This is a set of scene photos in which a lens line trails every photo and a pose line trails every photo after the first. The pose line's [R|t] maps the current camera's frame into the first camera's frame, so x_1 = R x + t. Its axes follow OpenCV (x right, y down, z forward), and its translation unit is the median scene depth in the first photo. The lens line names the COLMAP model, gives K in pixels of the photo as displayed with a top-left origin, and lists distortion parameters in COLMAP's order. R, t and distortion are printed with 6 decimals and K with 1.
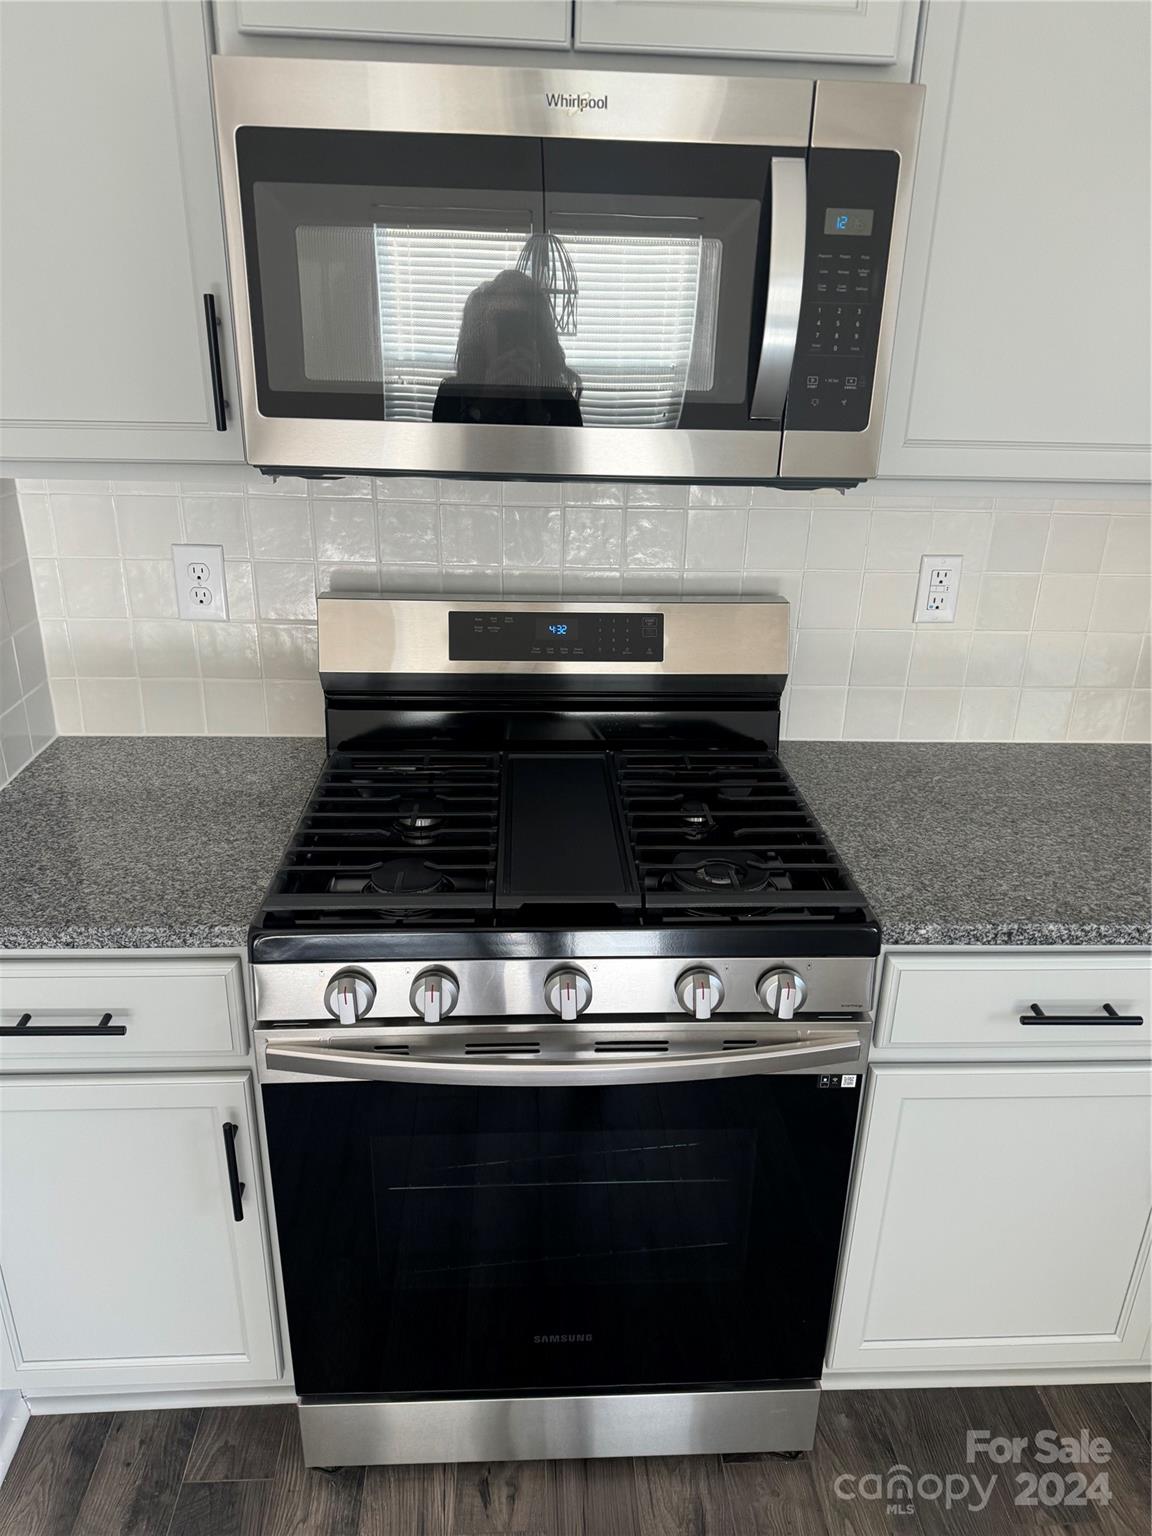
lens RADIAL K [[1070.3, 0, 576.0], [0, 1070.3, 768.0], [0, 0, 1]] dist [-0.000488, 0.000103]
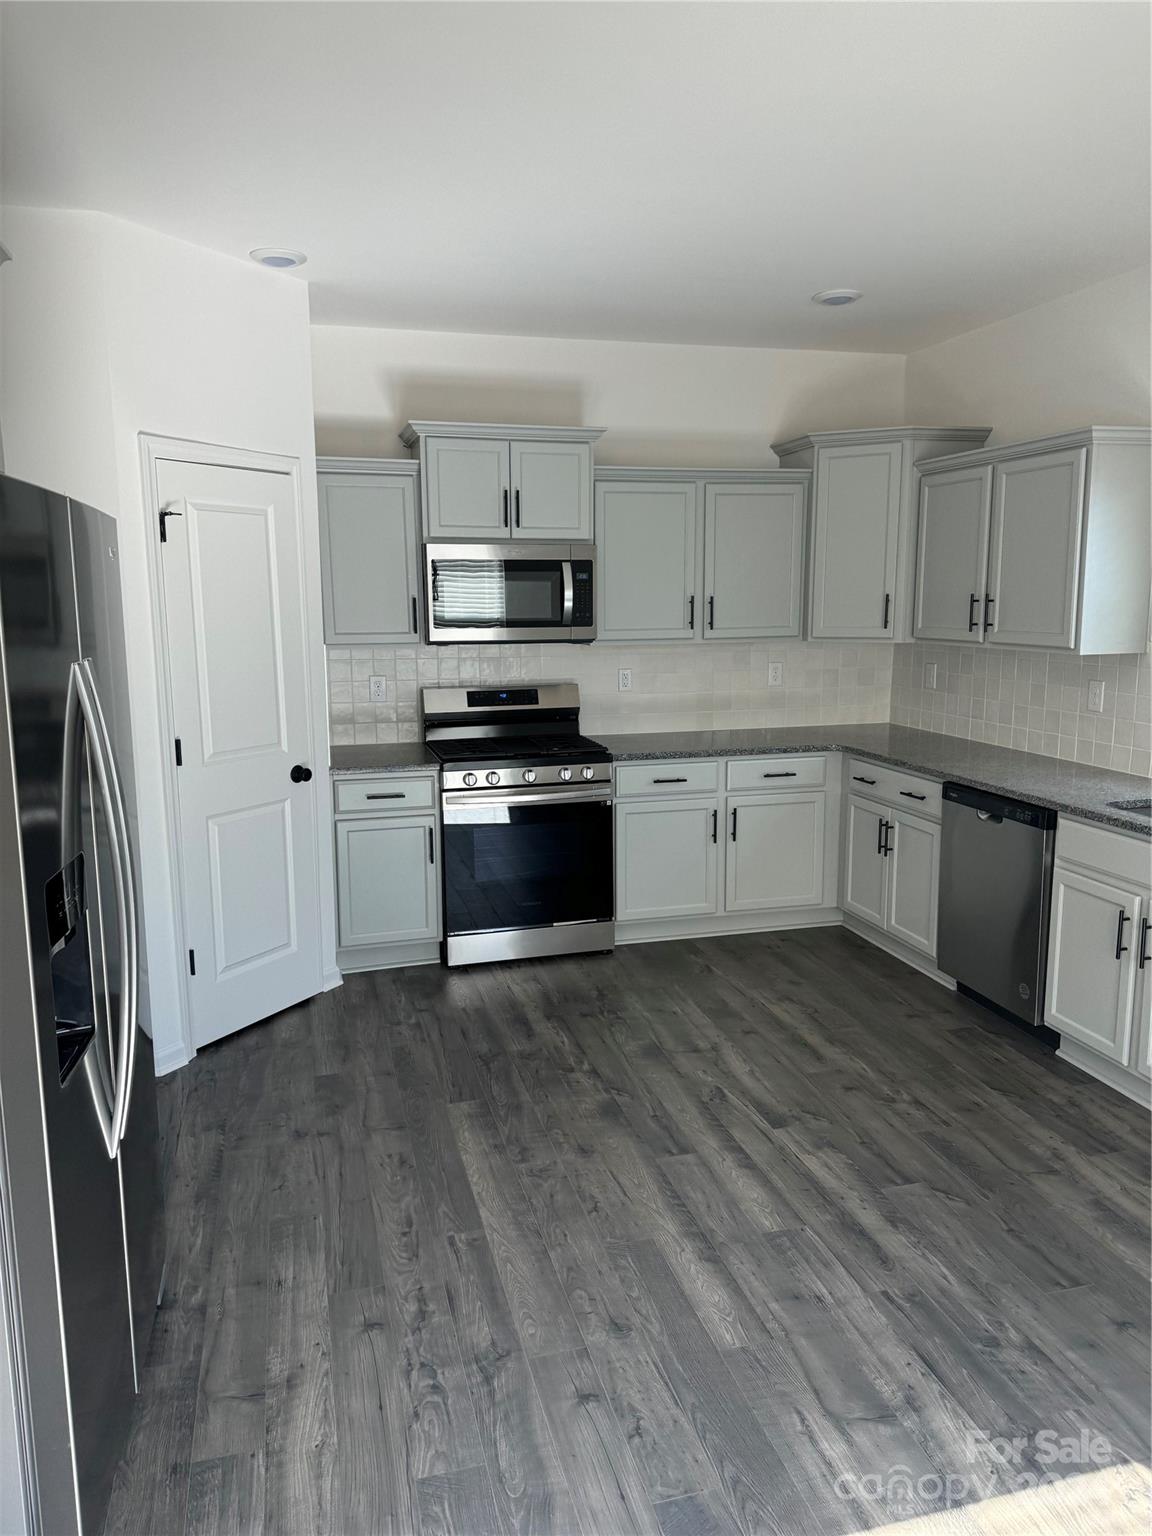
lens RADIAL K [[1070.3, 0, 576.0], [0, 1070.3, 768.0], [0, 0, 1]] dist [-0.000488, 0.000103]
pose [[0.976513, -0.060628, 0.206751, -0.579902], [0.106199, 0.970368, -0.217042, 0.954274], [-0.187466, 0.233901, 0.954016, -2.400065]]
